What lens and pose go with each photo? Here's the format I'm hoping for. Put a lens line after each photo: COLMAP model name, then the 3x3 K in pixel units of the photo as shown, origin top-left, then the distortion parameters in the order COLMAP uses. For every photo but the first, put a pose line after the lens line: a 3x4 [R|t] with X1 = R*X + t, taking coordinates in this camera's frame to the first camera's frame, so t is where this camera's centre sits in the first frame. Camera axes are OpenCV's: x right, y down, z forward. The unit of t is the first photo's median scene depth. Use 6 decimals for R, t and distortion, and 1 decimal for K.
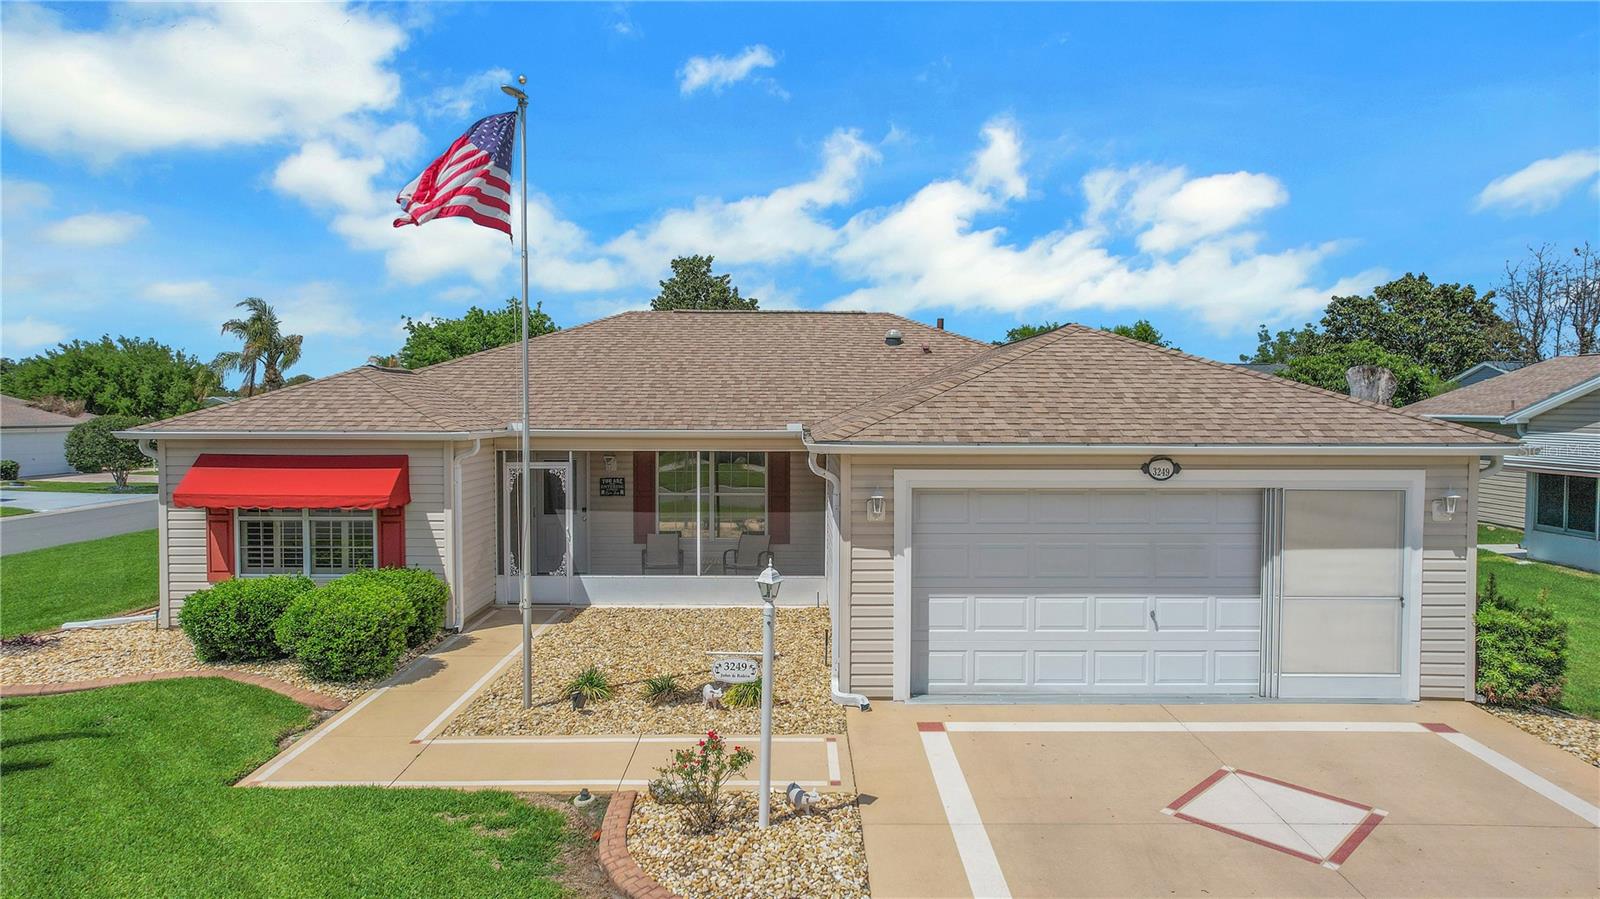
lens RADIAL K [[1020.5, 0, 800.0], [0, 1020.5, 449.5], [0, 0, 1]] dist [-0.027339, 0.041861]
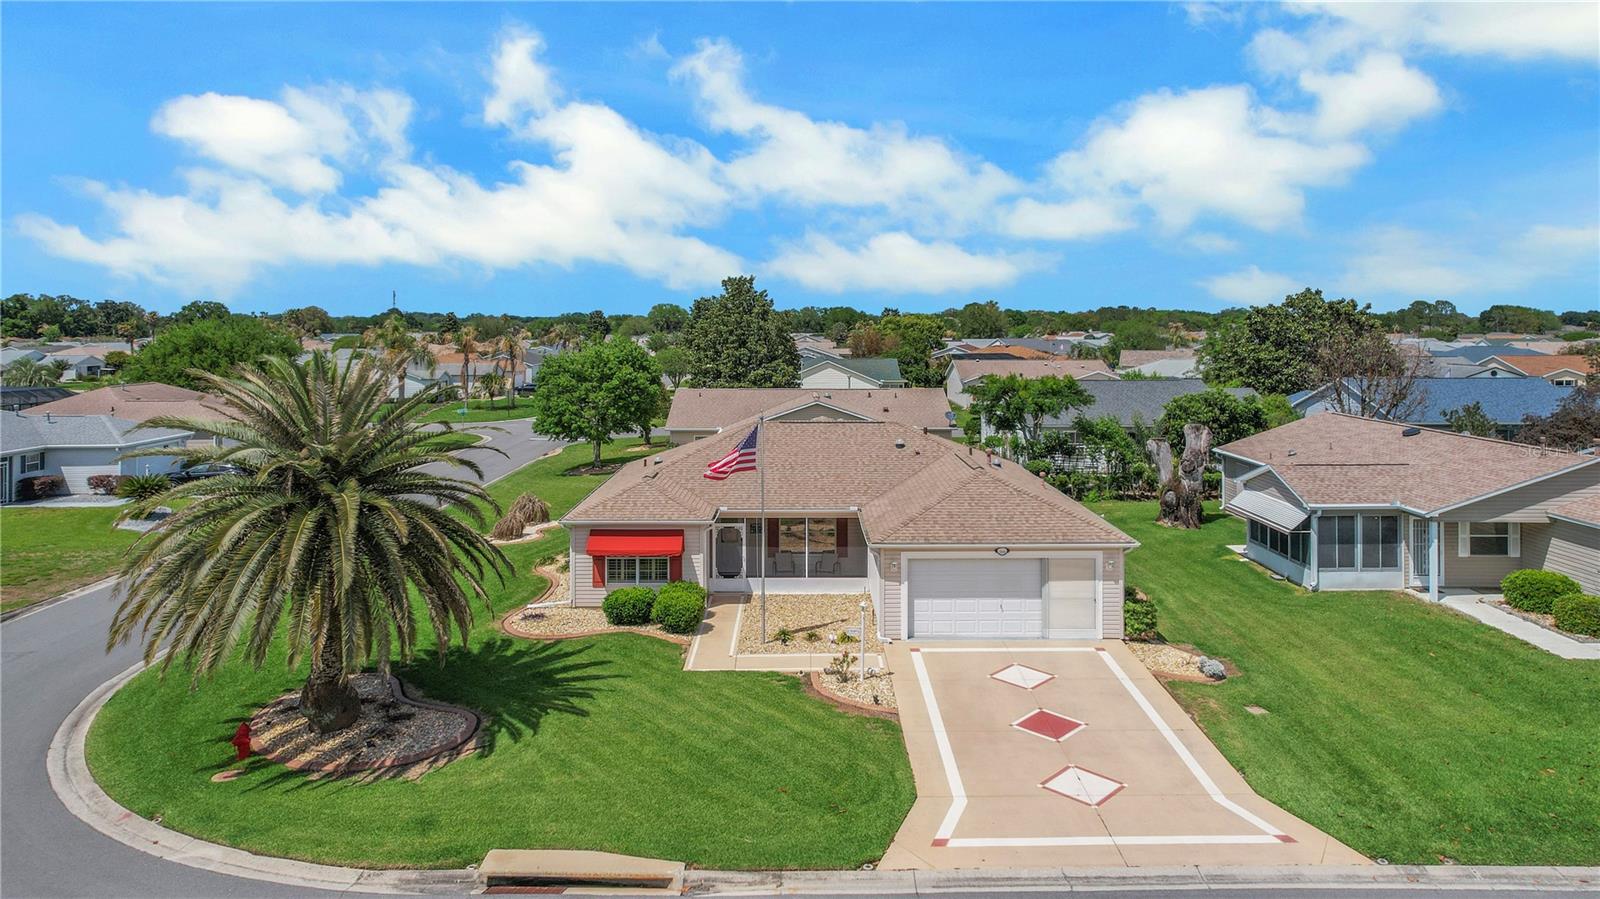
lens RADIAL K [[1058.2, 0, 800.4], [0, 1058.2, 316.1], [0, 0, 1]] dist [-0.027807, 0.032839]
pose [[0.999987, -0.004657, -0.002082, -0.122681], [0.004551, 0.998810, -0.048559, -0.353521], [0.002306, 0.048549, 0.998818, -1.360476]]
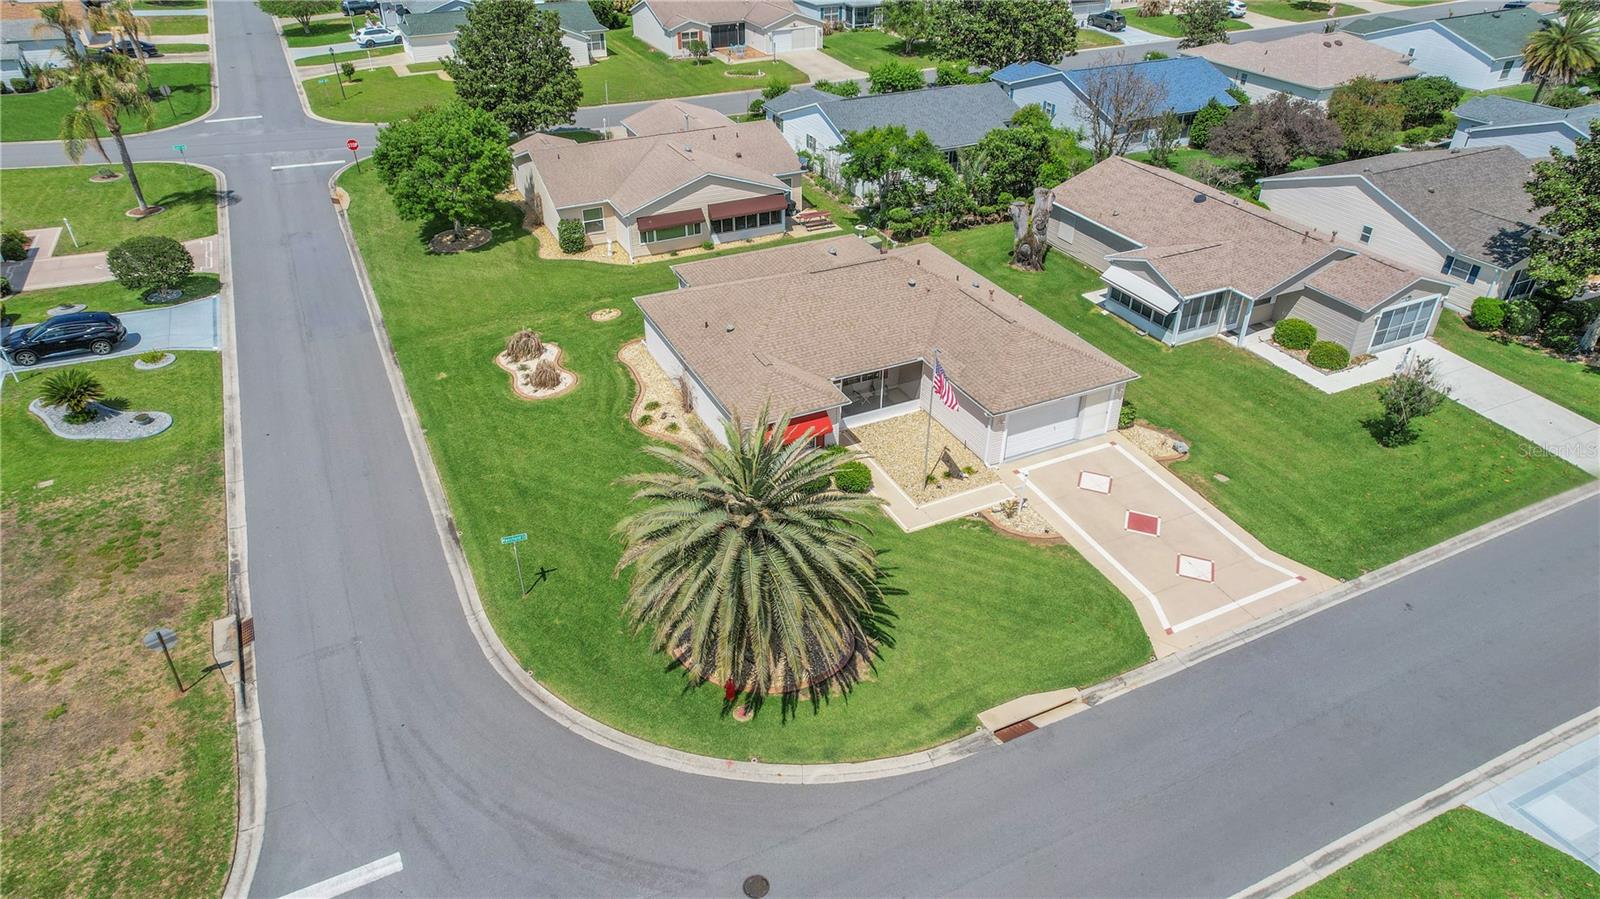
lens RADIAL K [[1020.5, 0, 800.0], [0, 1020.5, 449.5], [0, 0, 1]] dist [-0.027339, 0.041861]
pose [[0.902016, -0.235437, 0.361852, -1.551934], [0.020621, 0.860738, 0.508630, -1.398911], [-0.431210, -0.451331, 0.781254, -1.315386]]
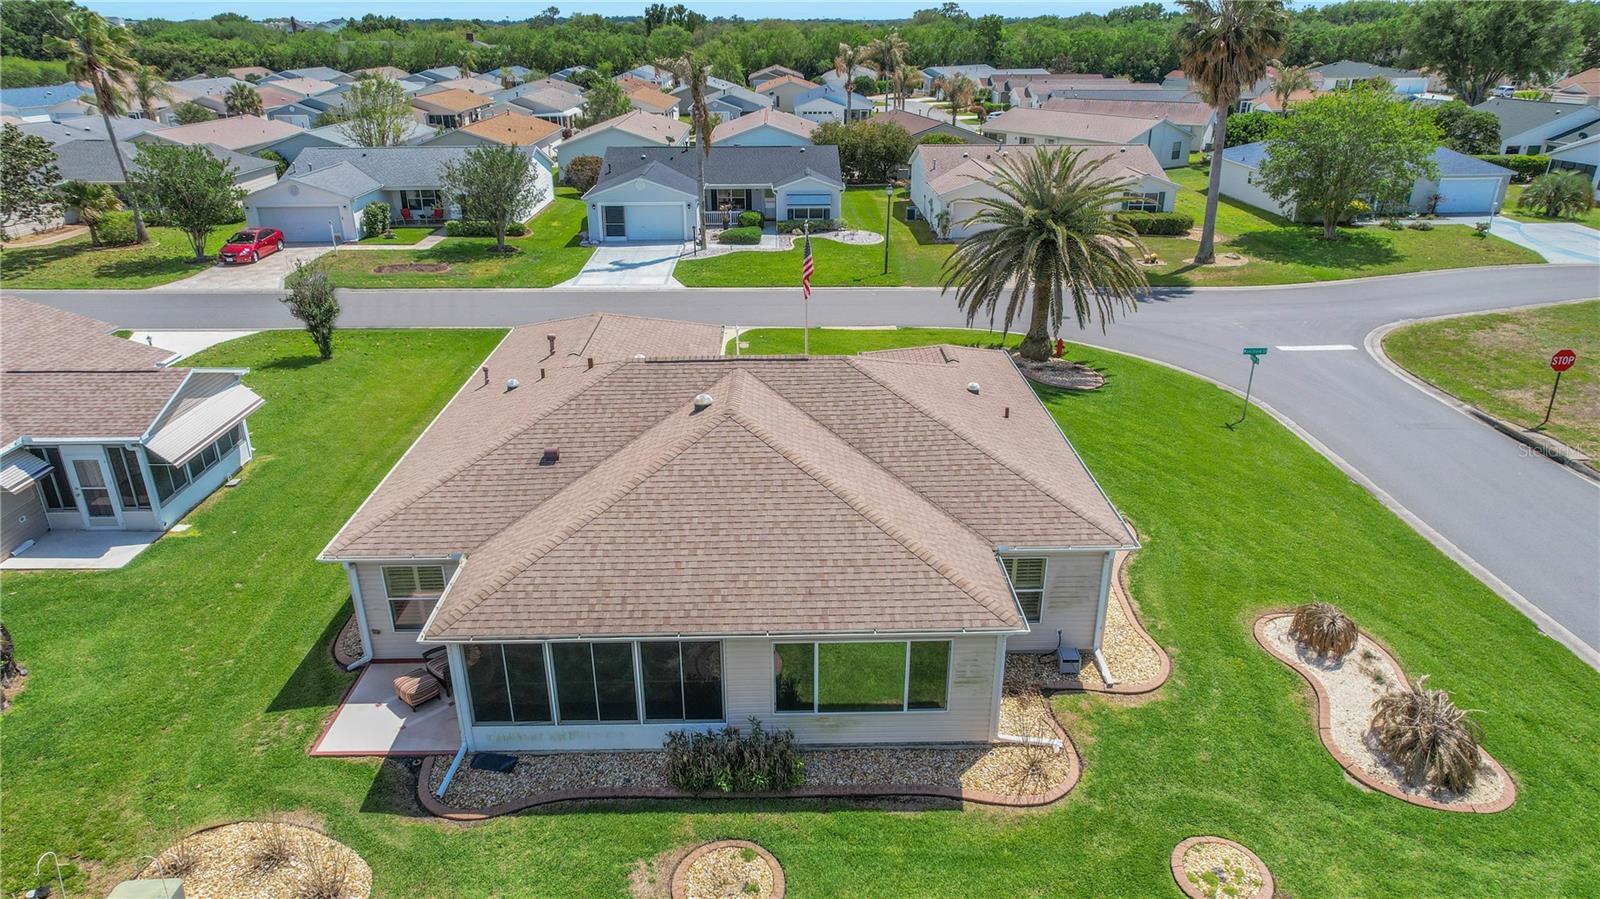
lens RADIAL K [[1020.5, 0, 800.0], [0, 1020.5, 449.5], [0, 0, 1]] dist [-0.027339, 0.041861]
pose [[-0.999828, 0.007466, -0.016974, -0.135315], [-0.000464, 0.904996, 0.425419, -0.827778], [0.018538, 0.425354, -0.904837, 3.227391]]
